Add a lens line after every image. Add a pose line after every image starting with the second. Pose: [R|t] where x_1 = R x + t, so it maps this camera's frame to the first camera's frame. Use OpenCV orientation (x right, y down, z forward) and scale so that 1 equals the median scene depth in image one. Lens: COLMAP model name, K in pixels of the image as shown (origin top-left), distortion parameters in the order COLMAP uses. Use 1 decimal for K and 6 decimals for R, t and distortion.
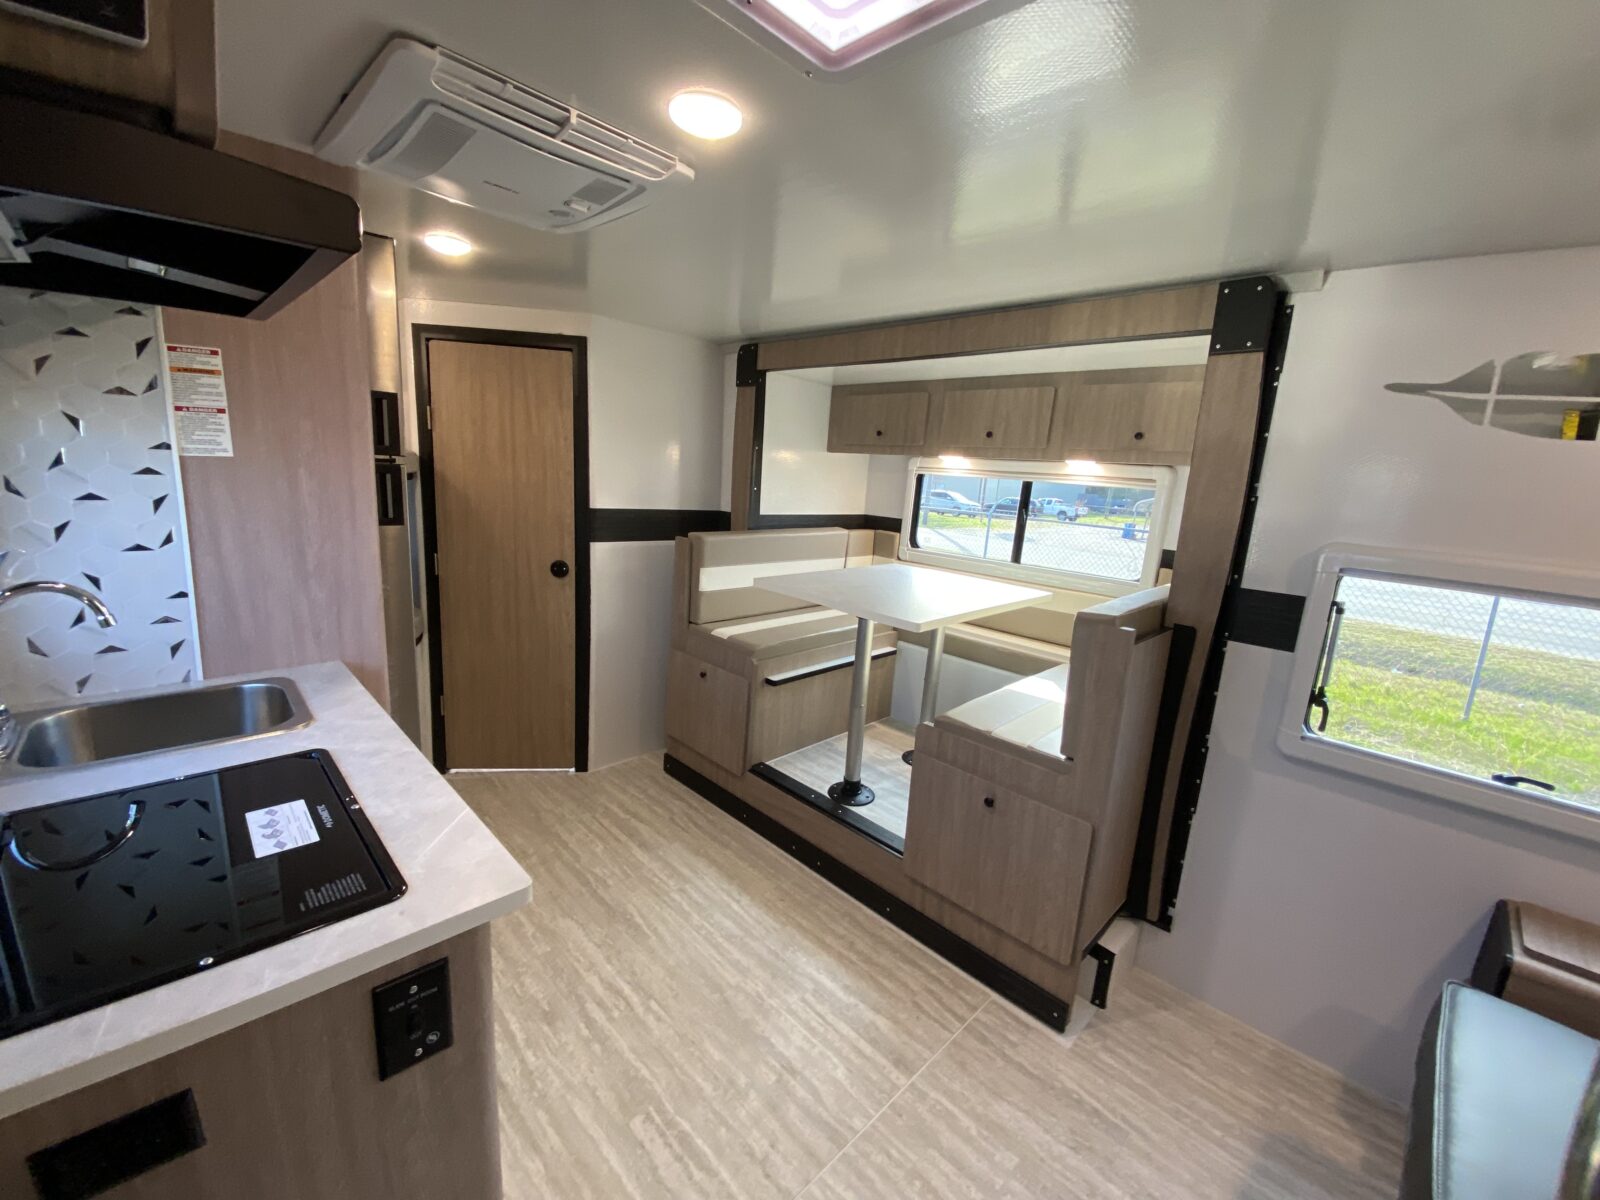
lens RADIAL K [[647.8, 0, 794.0], [0, 647.8, 599.2], [0, 0, 1]] dist [0.011842, -0.015971]
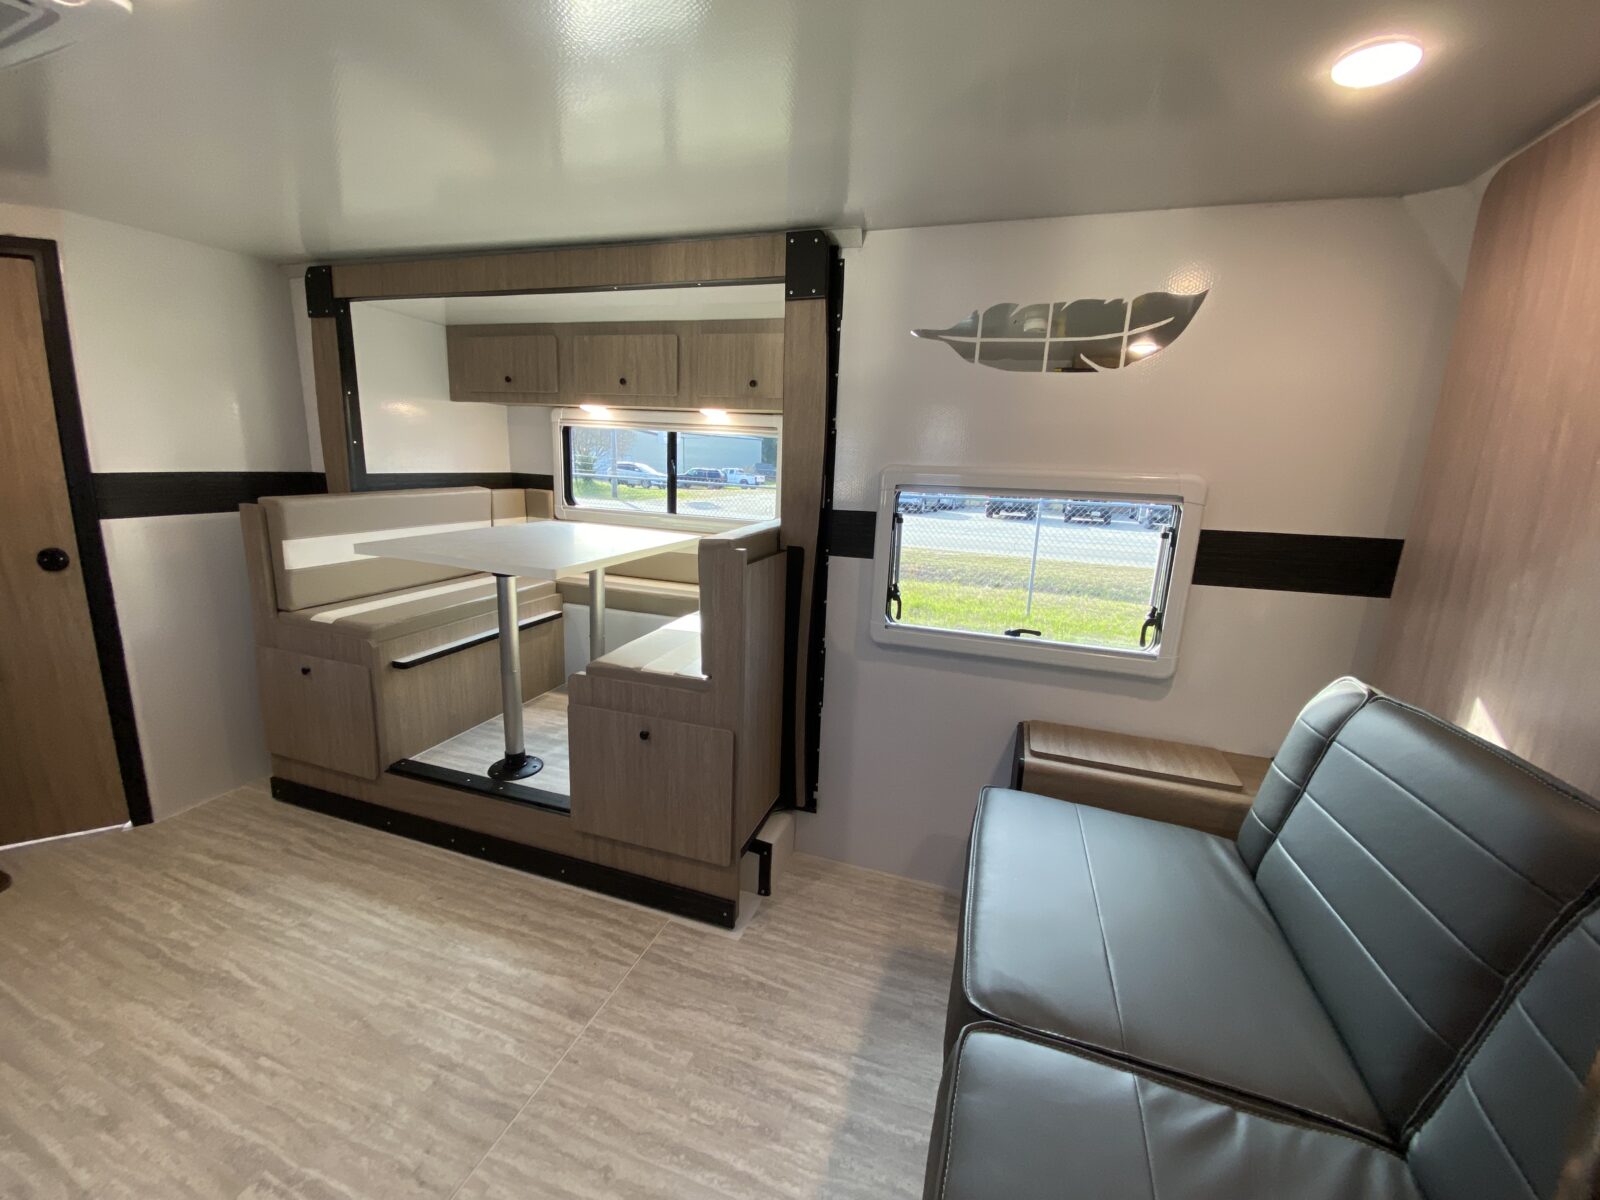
lens RADIAL K [[647.8, 0, 796.1], [0, 647.8, 600.0], [0, 0, 1]] dist [0.011842, -0.015971]
pose [[0.892514, -0.123006, 0.433921, 0.101844], [0.104639, 0.992313, 0.066068, 0.060410], [-0.438713, -0.013562, 0.898525, -0.016213]]
